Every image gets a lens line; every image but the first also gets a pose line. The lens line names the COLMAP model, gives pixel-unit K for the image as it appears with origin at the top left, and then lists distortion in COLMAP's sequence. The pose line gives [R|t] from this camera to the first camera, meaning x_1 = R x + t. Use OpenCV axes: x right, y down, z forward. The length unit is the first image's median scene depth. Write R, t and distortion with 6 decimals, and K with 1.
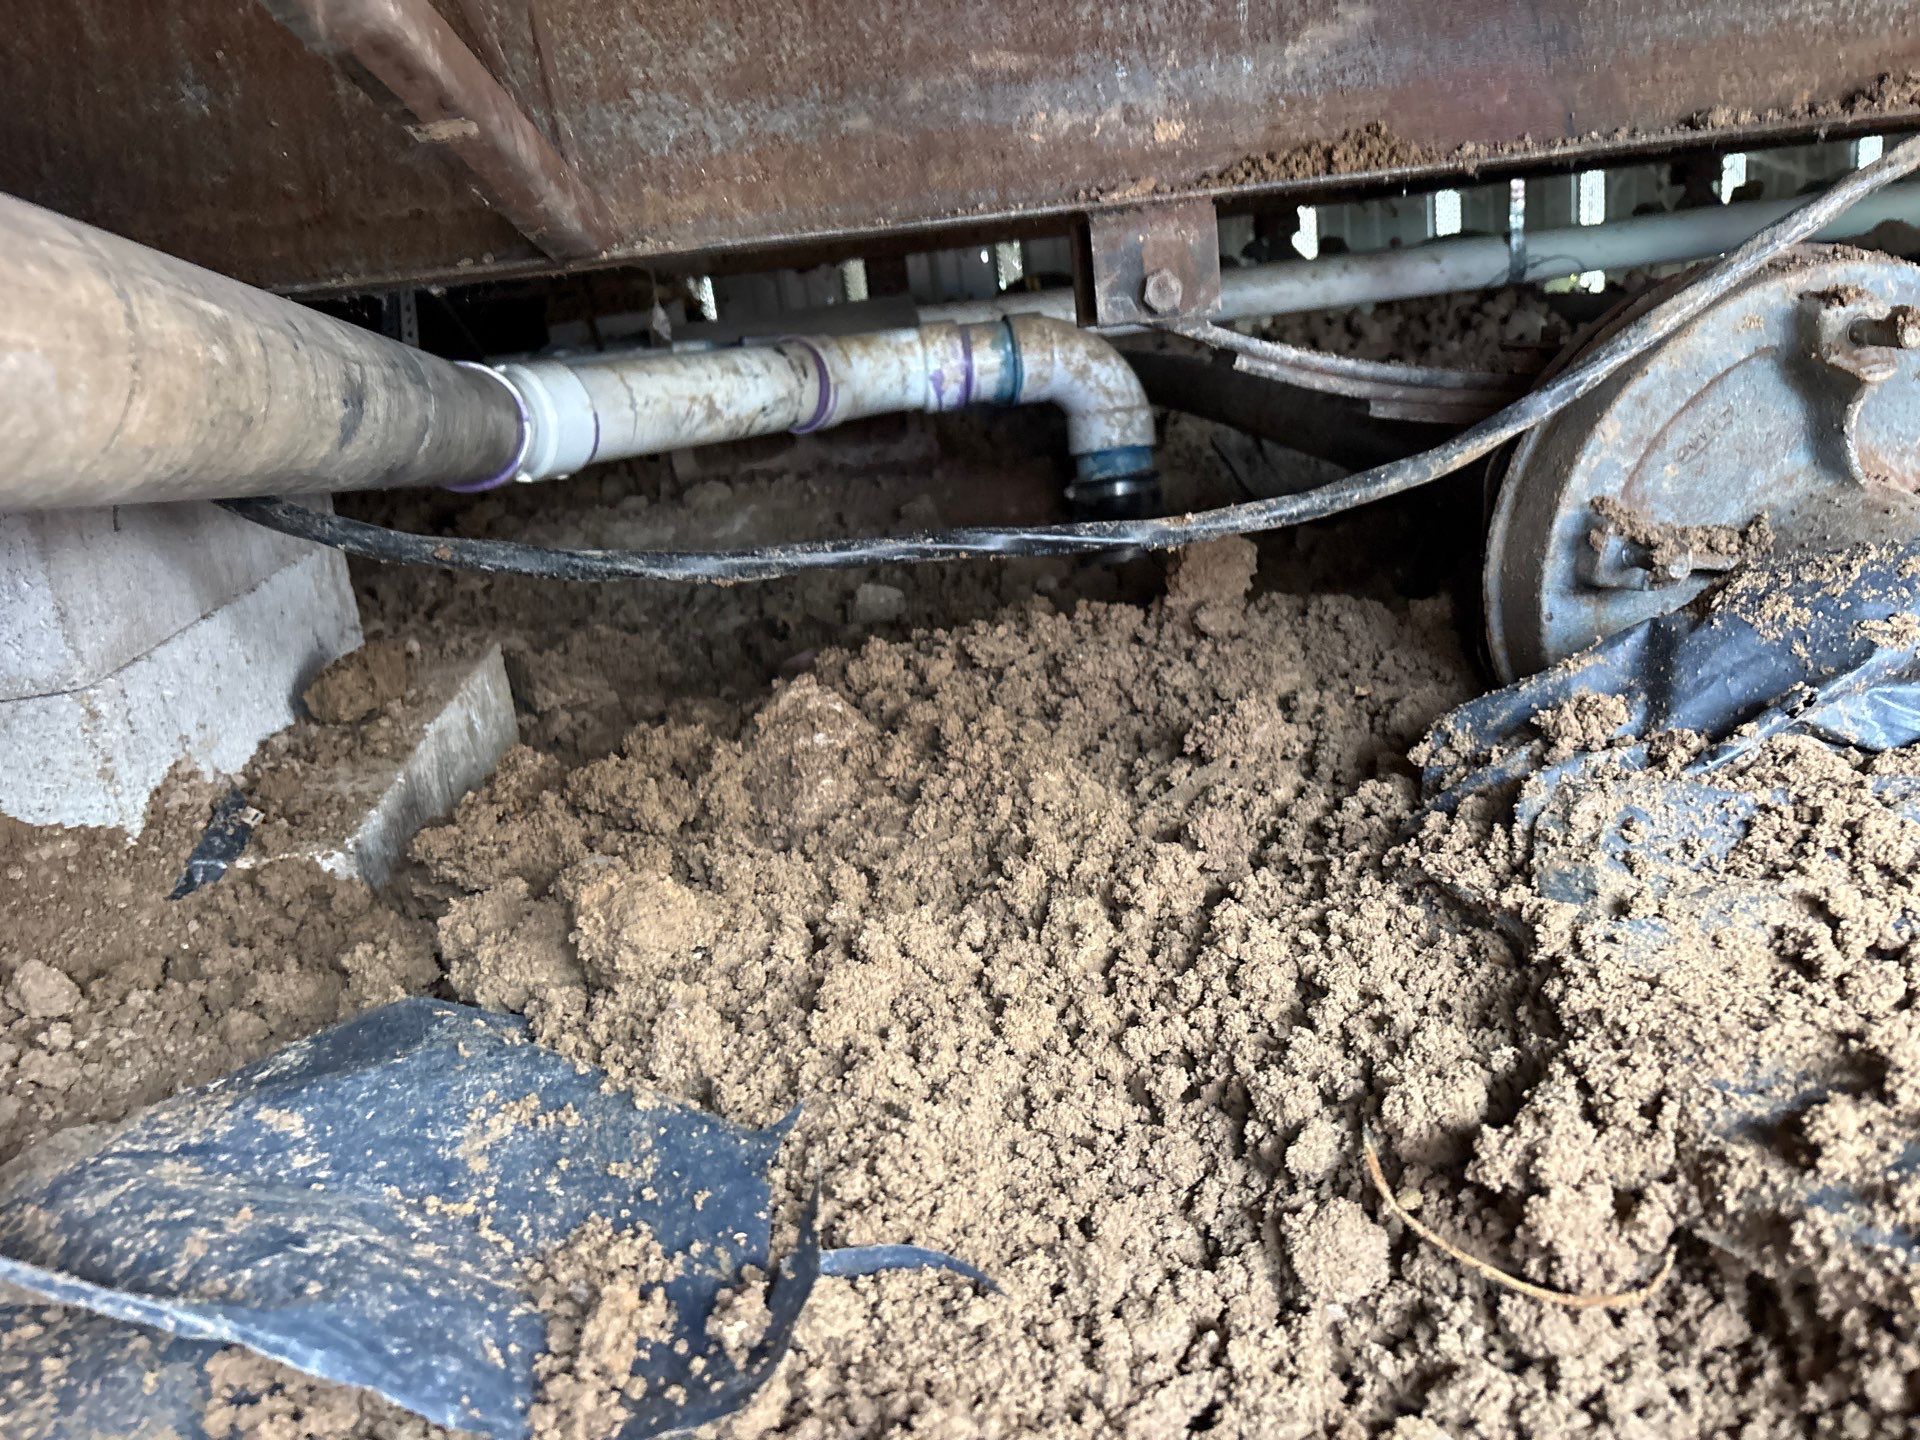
lens RADIAL K [[1471.4, 0, 968.3], [0, 1471.4, 672.5], [0, 0, 1]] dist [-0.008479, 0.031932]
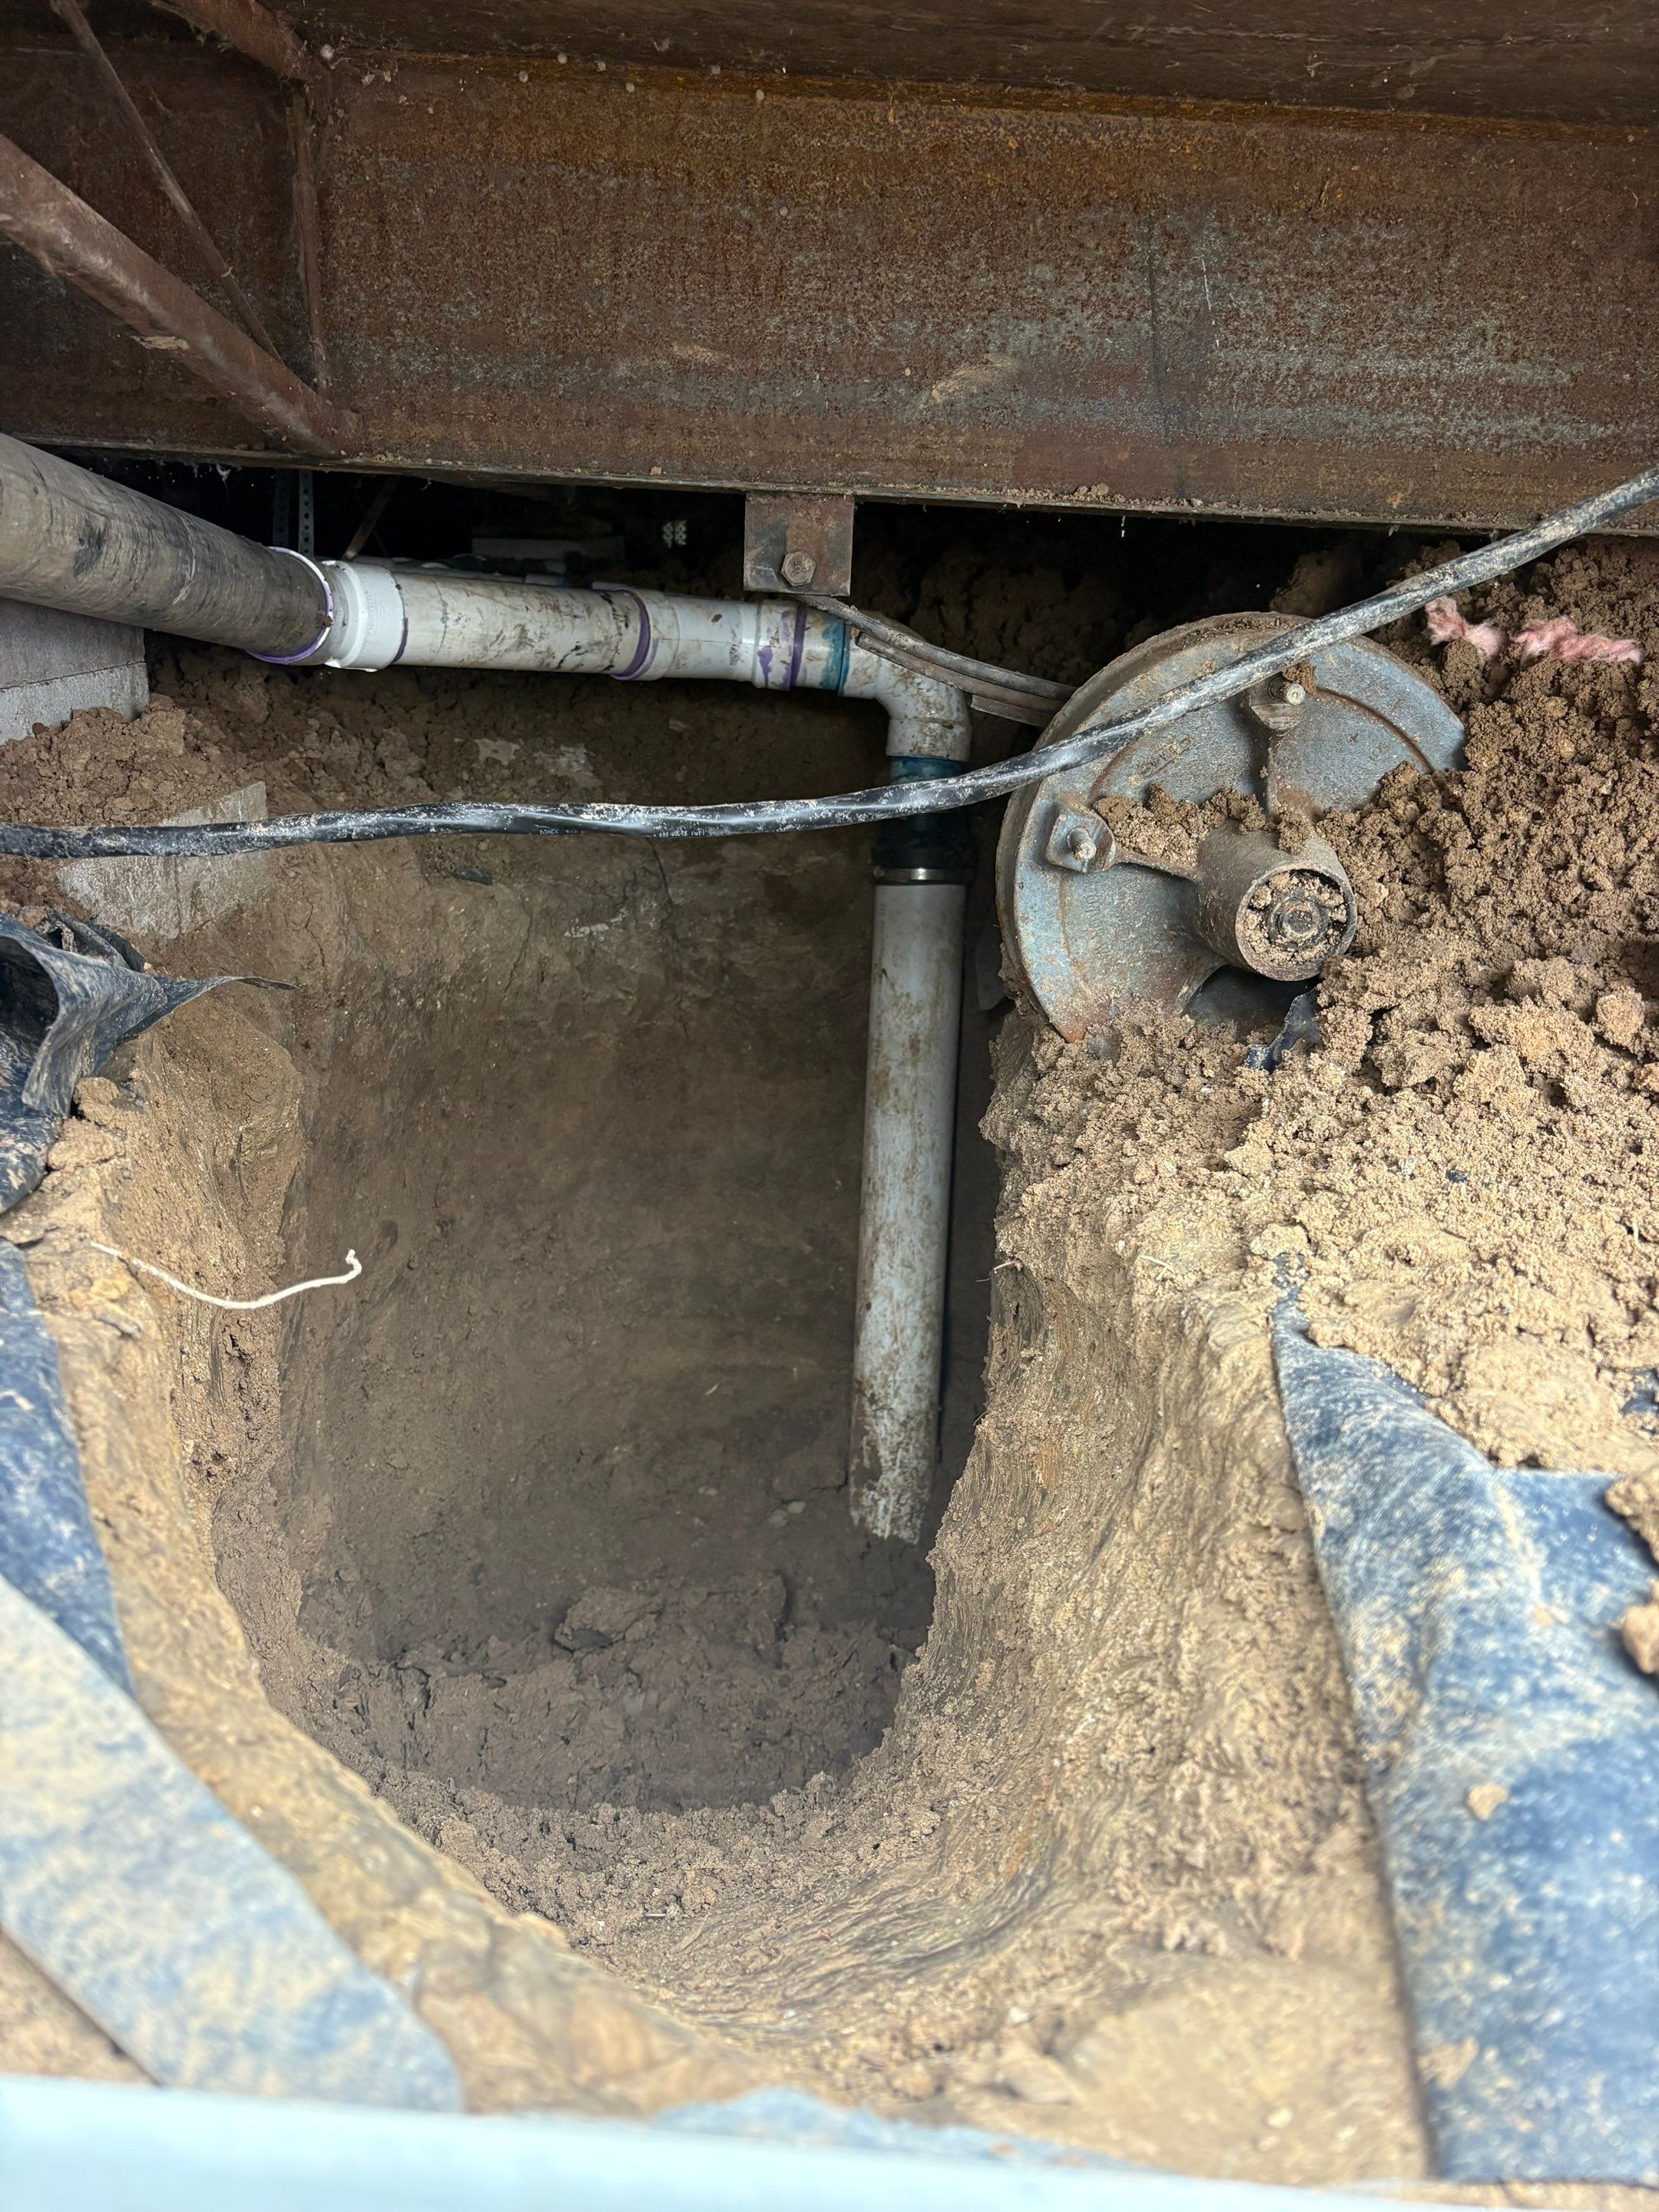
lens RADIAL K [[1679.6, 0, 832.1], [0, 1679.6, 1120.8], [0, 0, 1]] dist [0.025073, -0.012844]
pose [[0.979125, 0.189099, -0.074533, 0.514444], [-0.185919, 0.981412, 0.047579, 0.170602], [0.082145, -0.032729, 0.996083, -0.575311]]
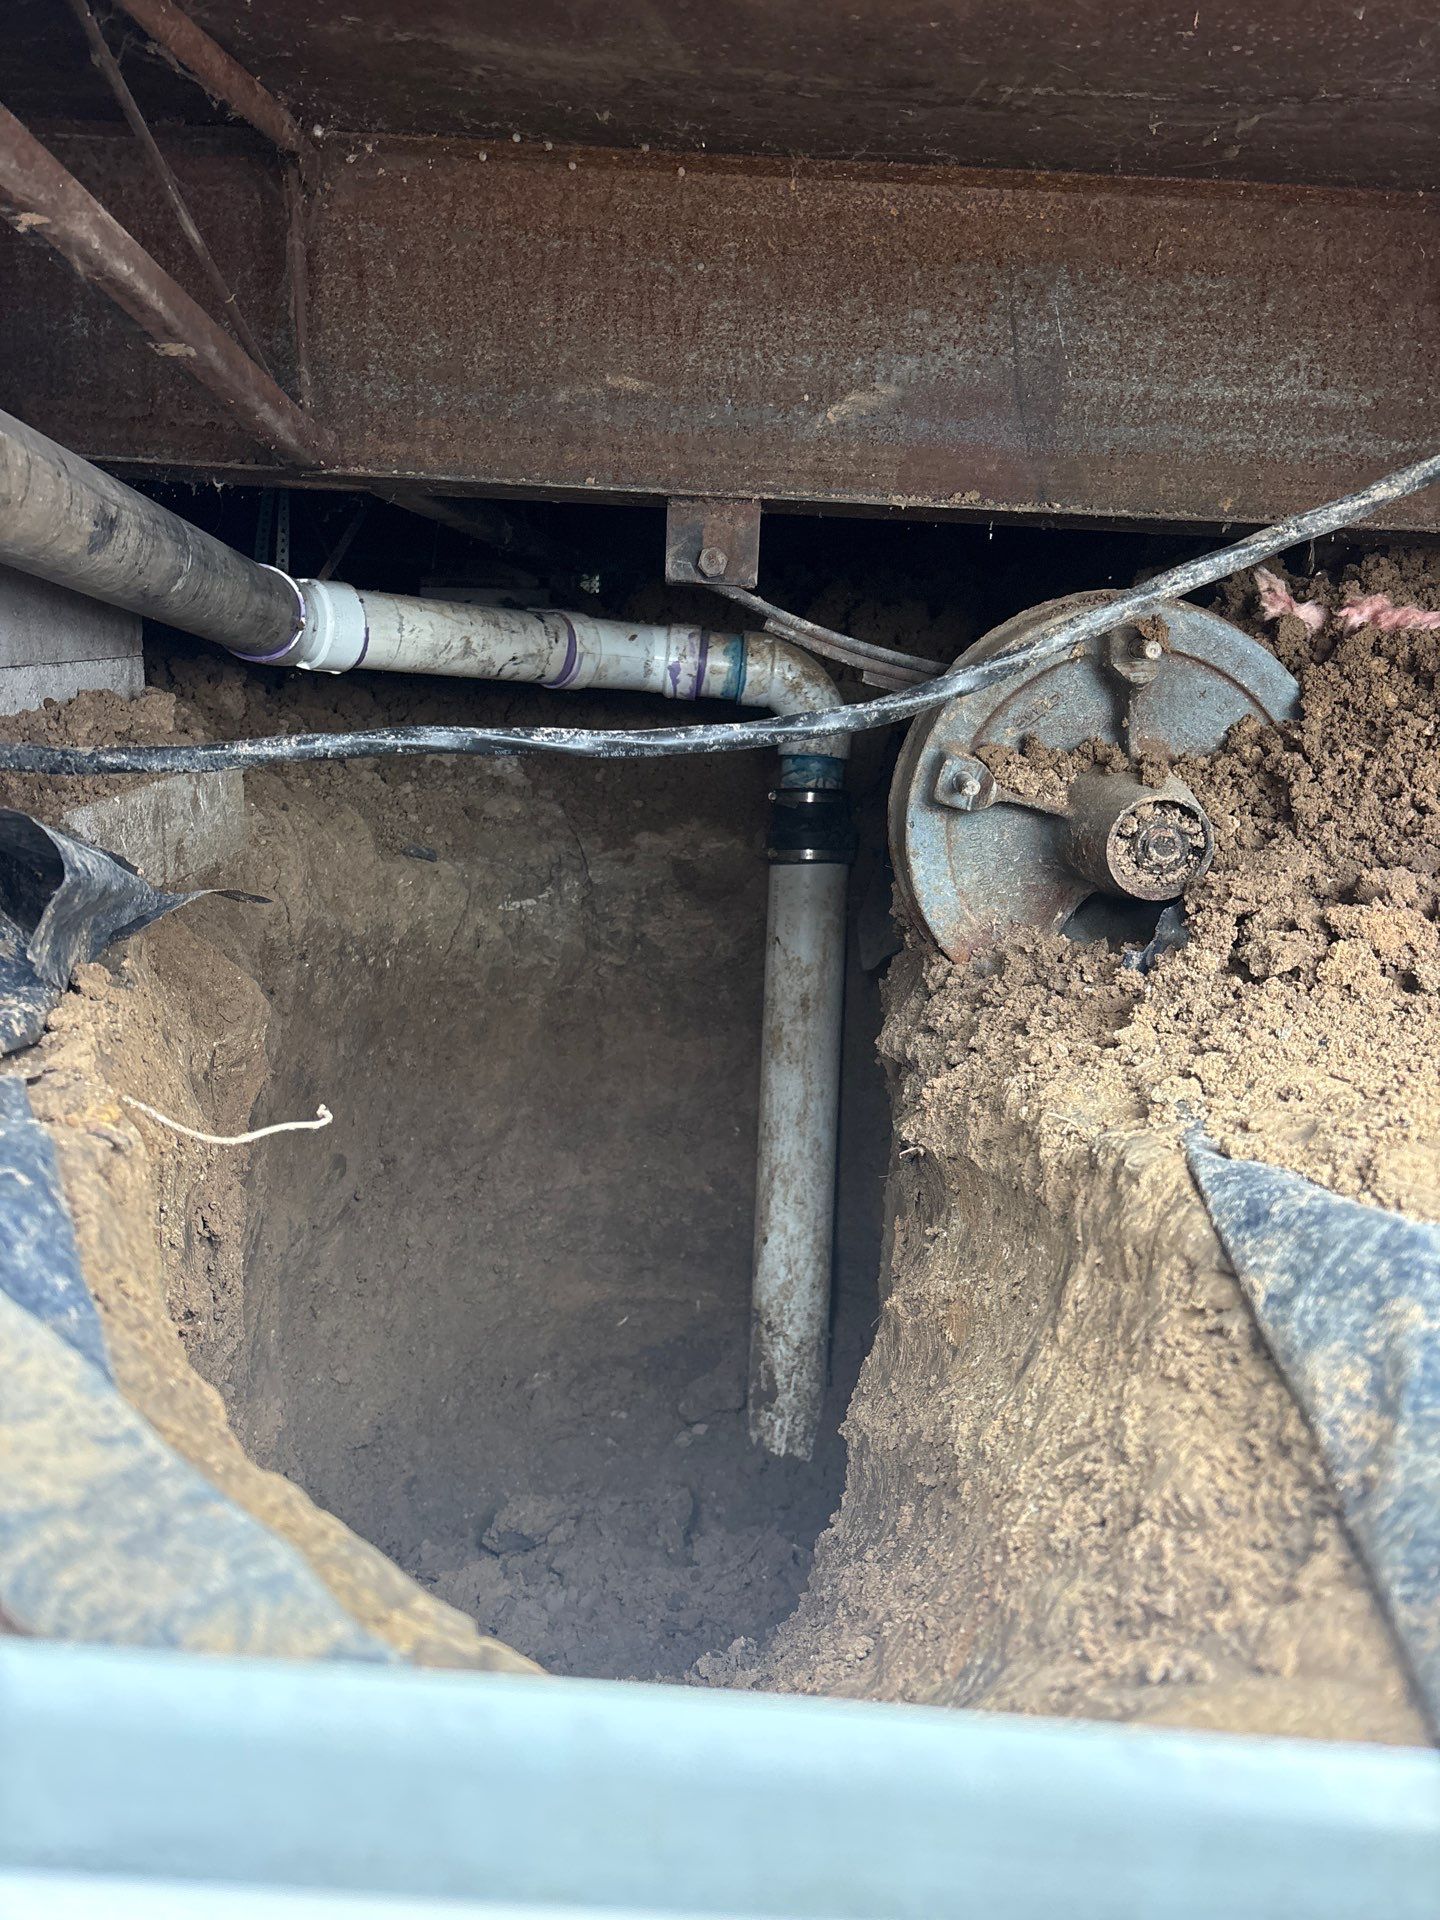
lens RADIAL K [[1458.4, 0, 720.0], [0, 1458.4, 960.0], [0, 0, 1]] dist [0.035664, -0.041039]
pose [[0.979797, 0.177587, -0.091988, 0.493150], [-0.183162, 0.981478, -0.056140, 0.281053], [0.080314, 0.071854, 0.994176, -0.521075]]
